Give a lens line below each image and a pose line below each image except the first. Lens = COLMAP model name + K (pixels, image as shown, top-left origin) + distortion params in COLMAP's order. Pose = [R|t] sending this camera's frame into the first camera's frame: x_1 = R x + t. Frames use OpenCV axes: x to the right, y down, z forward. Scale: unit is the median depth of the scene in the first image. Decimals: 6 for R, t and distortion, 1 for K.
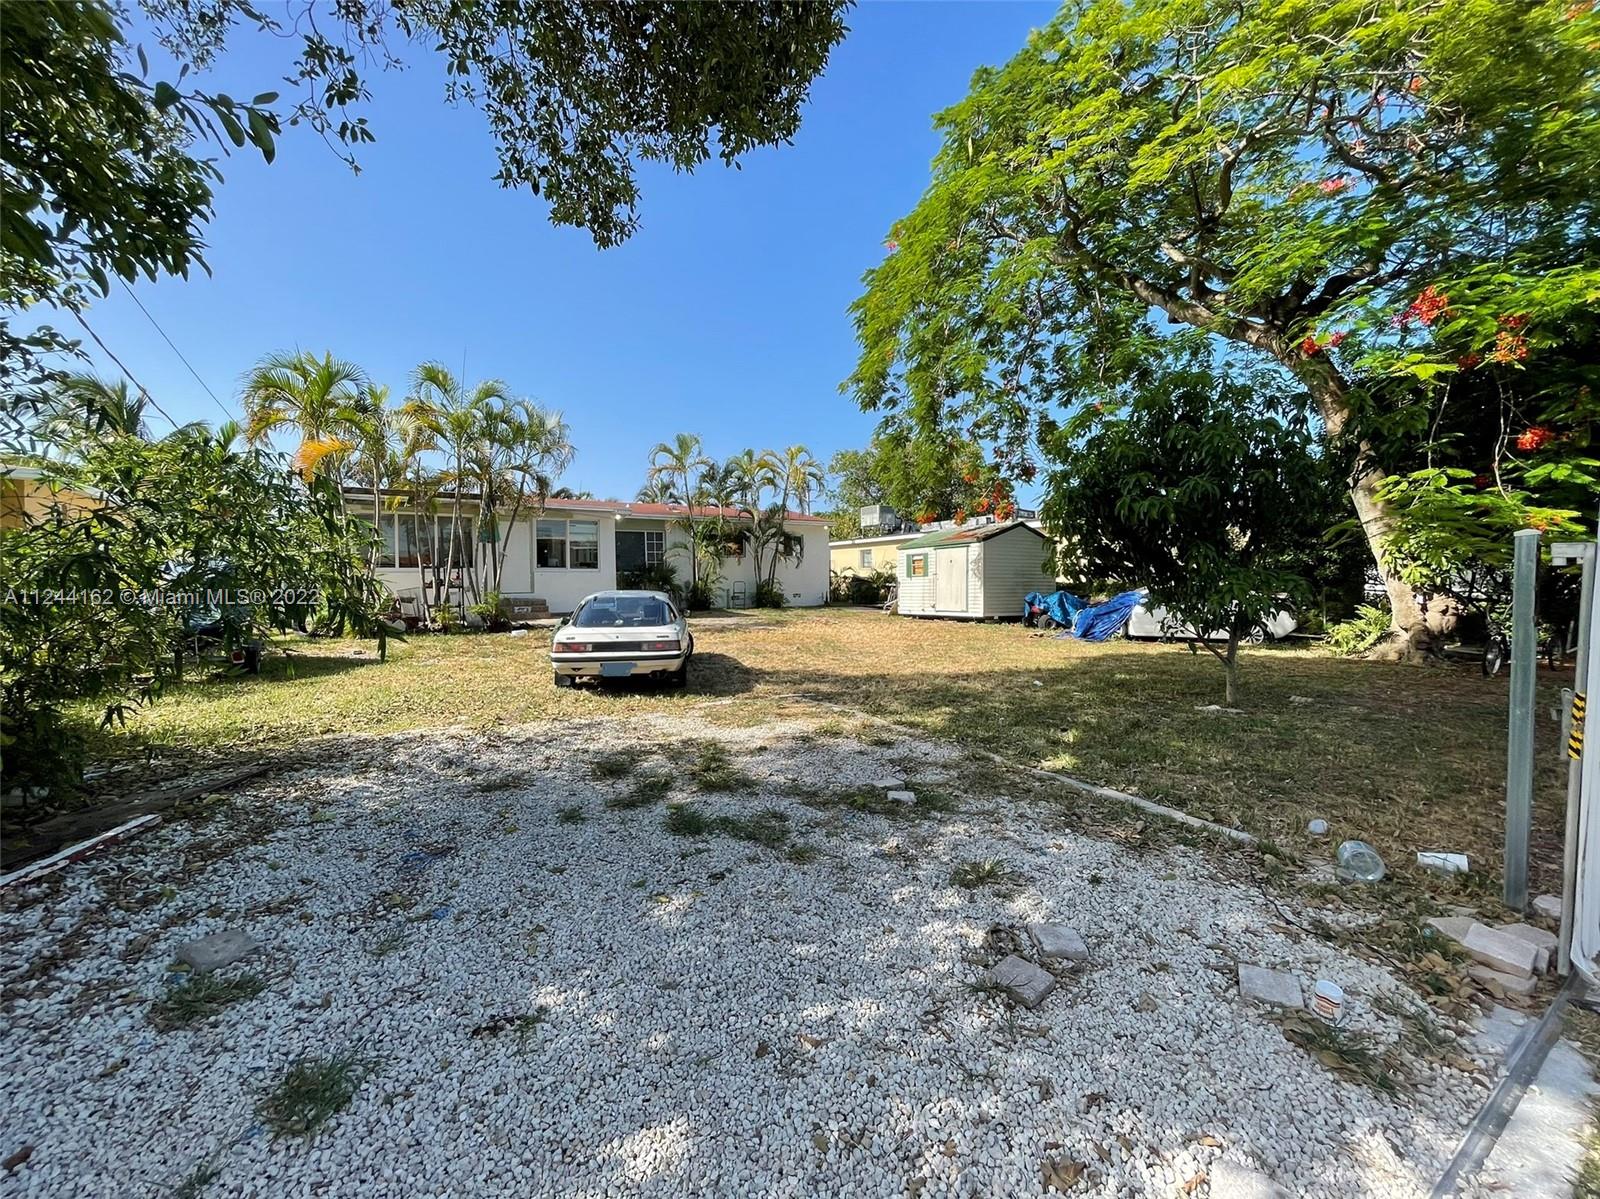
lens RADIAL K [[645.5, 0, 800.1], [0, 645.5, 600.8], [0, 0, 1]] dist [-0.014904, -0.000065]
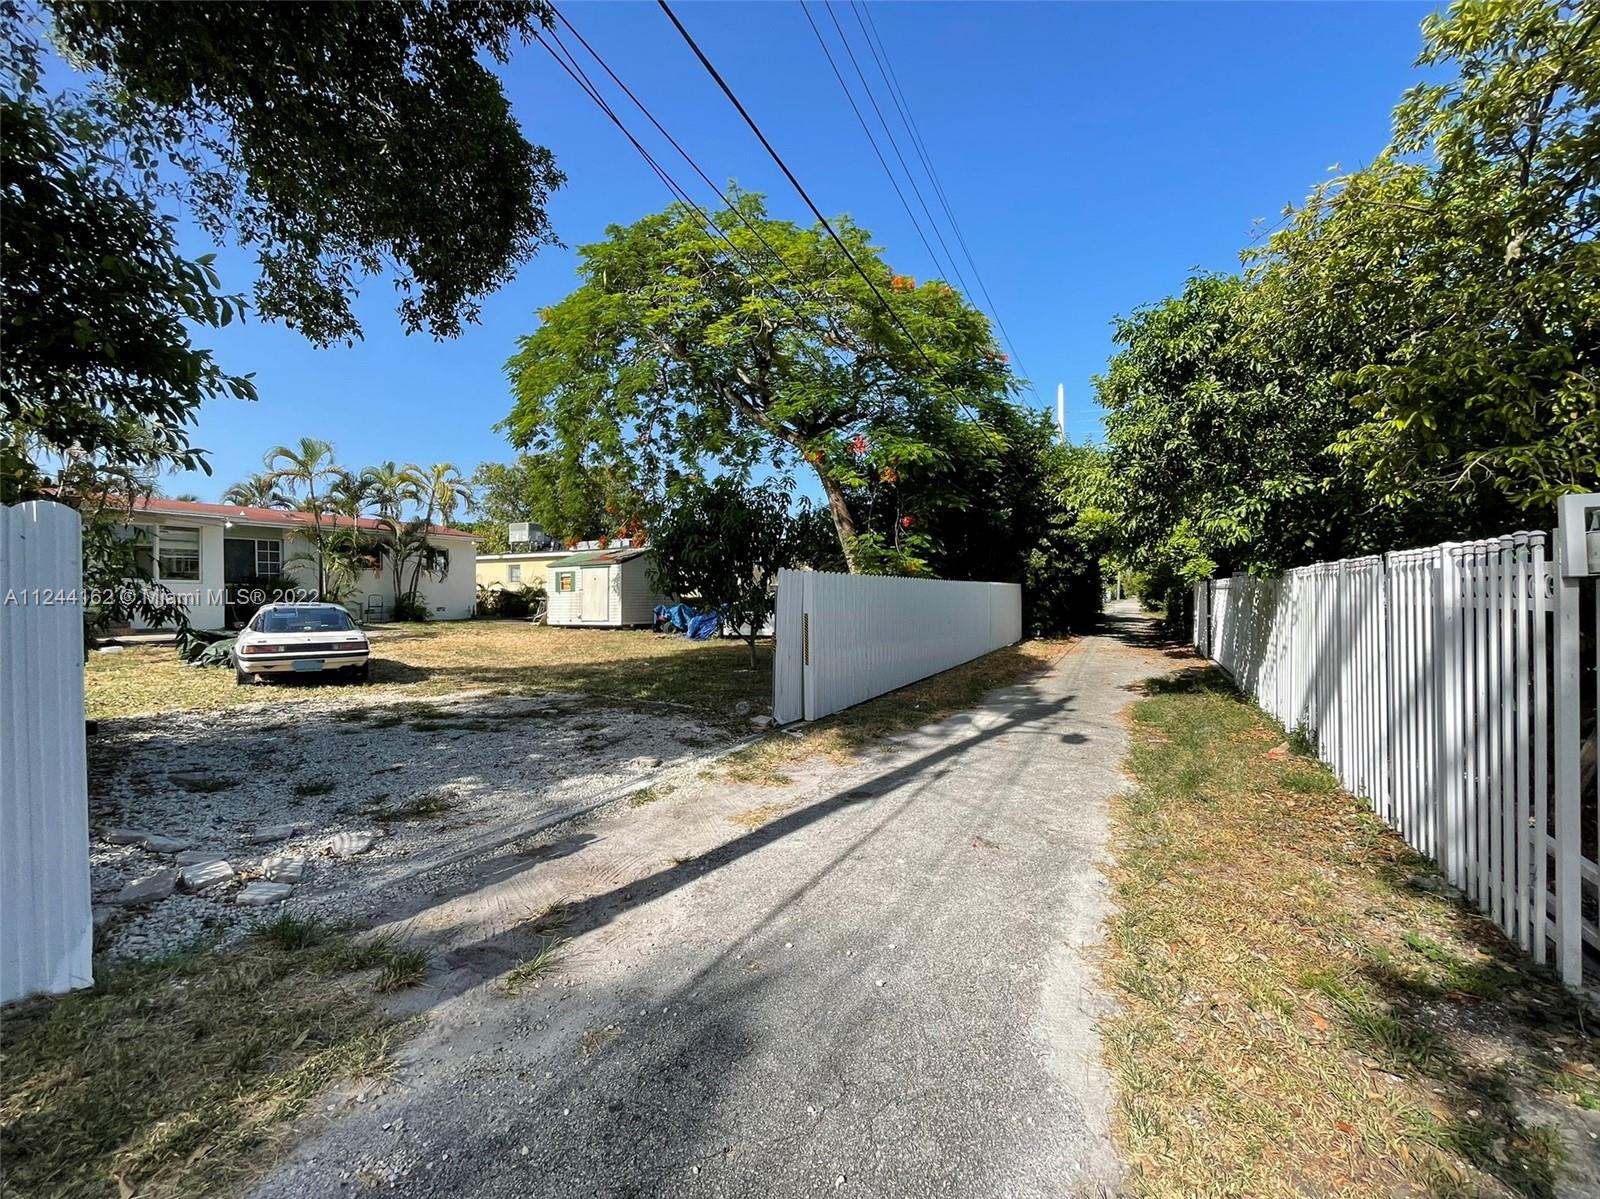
lens RADIAL K [[645.5, 0, 799.9], [0, 645.5, 598.4], [0, 0, 1]] dist [-0.014904, -0.000065]
pose [[0.865500, 0.003520, 0.500897, -0.032930], [0.009381, 0.999686, -0.023234, 0.005658], [-0.500821, 0.024807, 0.865195, -0.213776]]
